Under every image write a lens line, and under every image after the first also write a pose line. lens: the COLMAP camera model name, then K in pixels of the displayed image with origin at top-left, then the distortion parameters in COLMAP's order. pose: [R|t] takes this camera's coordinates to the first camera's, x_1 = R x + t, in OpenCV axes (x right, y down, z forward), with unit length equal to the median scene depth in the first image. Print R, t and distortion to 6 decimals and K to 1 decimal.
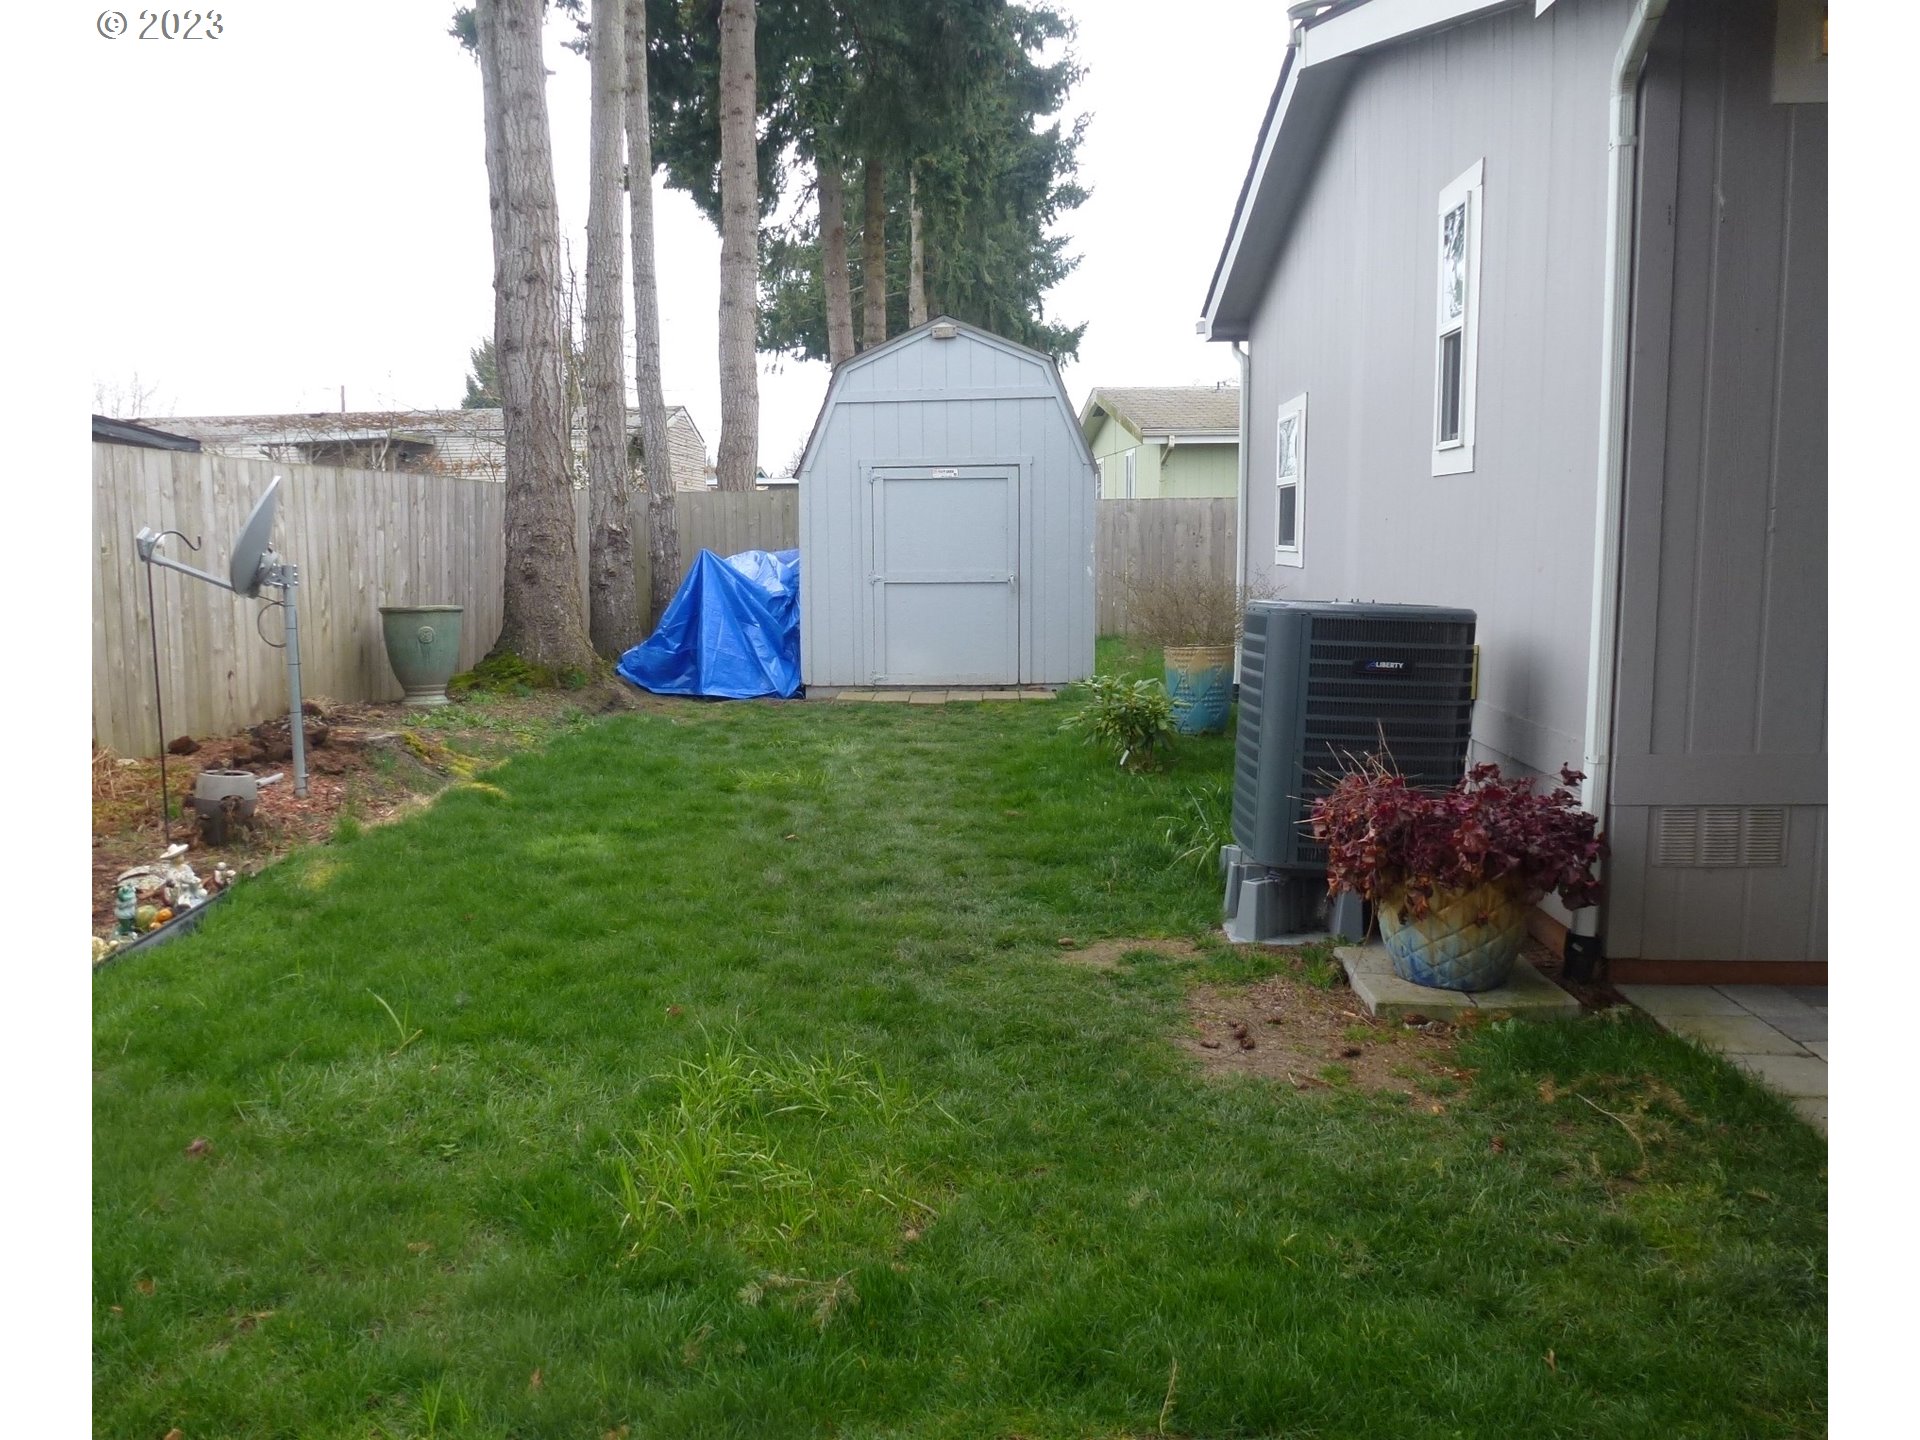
lens RADIAL K [[1389.2, 0, 958.5], [0, 1389.2, 720.7], [0, 0, 1]] dist [-0.034856, -0.003107]
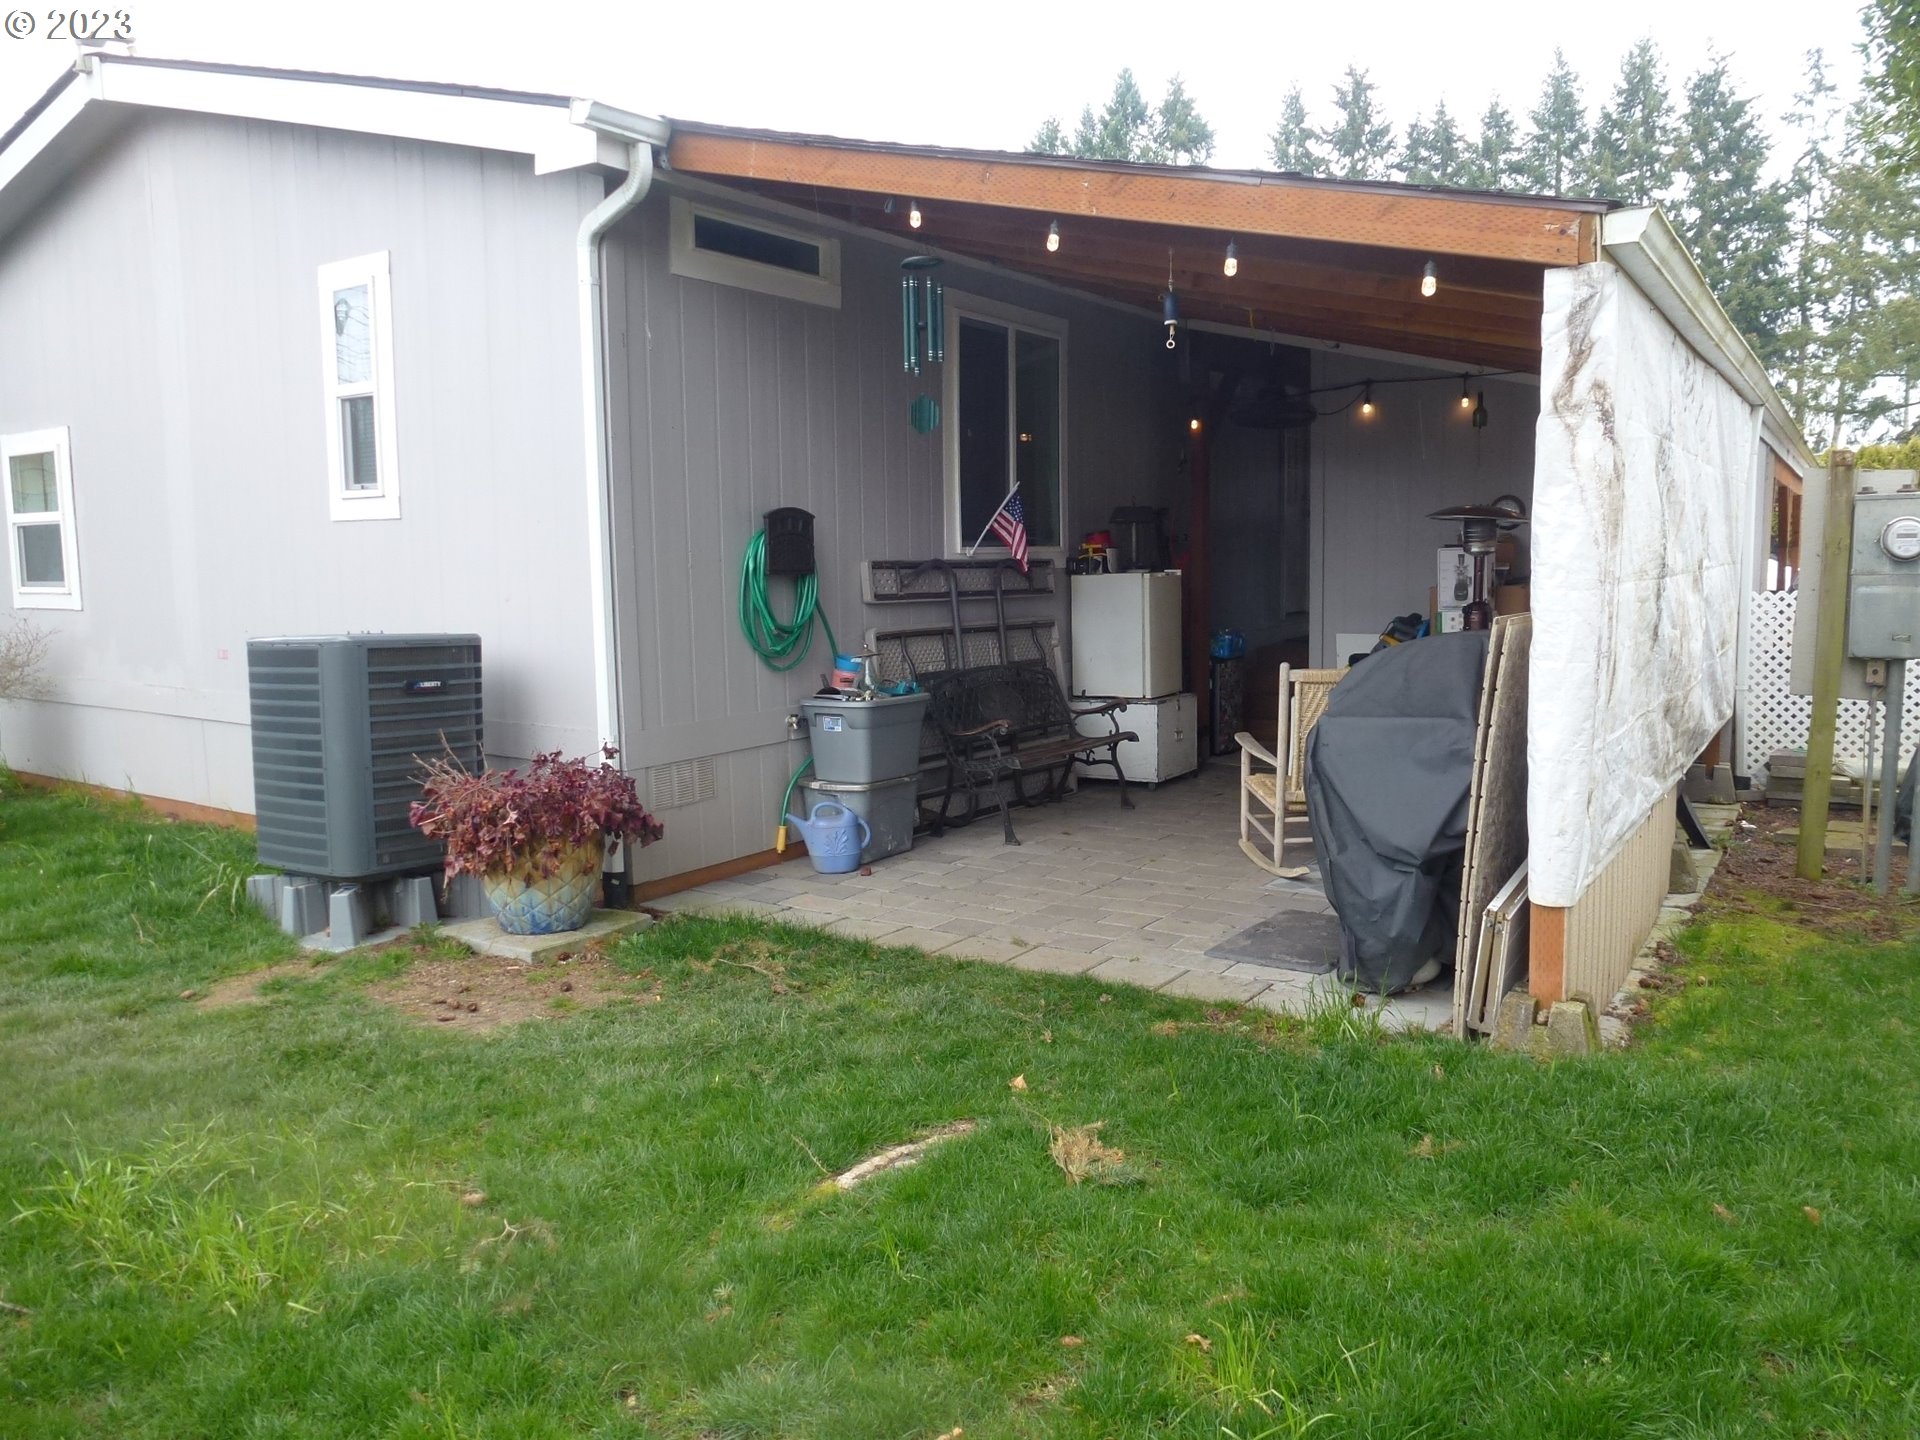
lens RADIAL K [[1389.2, 0, 955.6], [0, 1389.2, 721.9], [0, 0, 1]] dist [-0.034856, -0.003107]
pose [[0.476033, -0.098376, 0.873907, -0.552880], [0.121561, 0.991545, 0.045402, -0.008660], [-0.870985, 0.084620, 0.483967, 0.059880]]
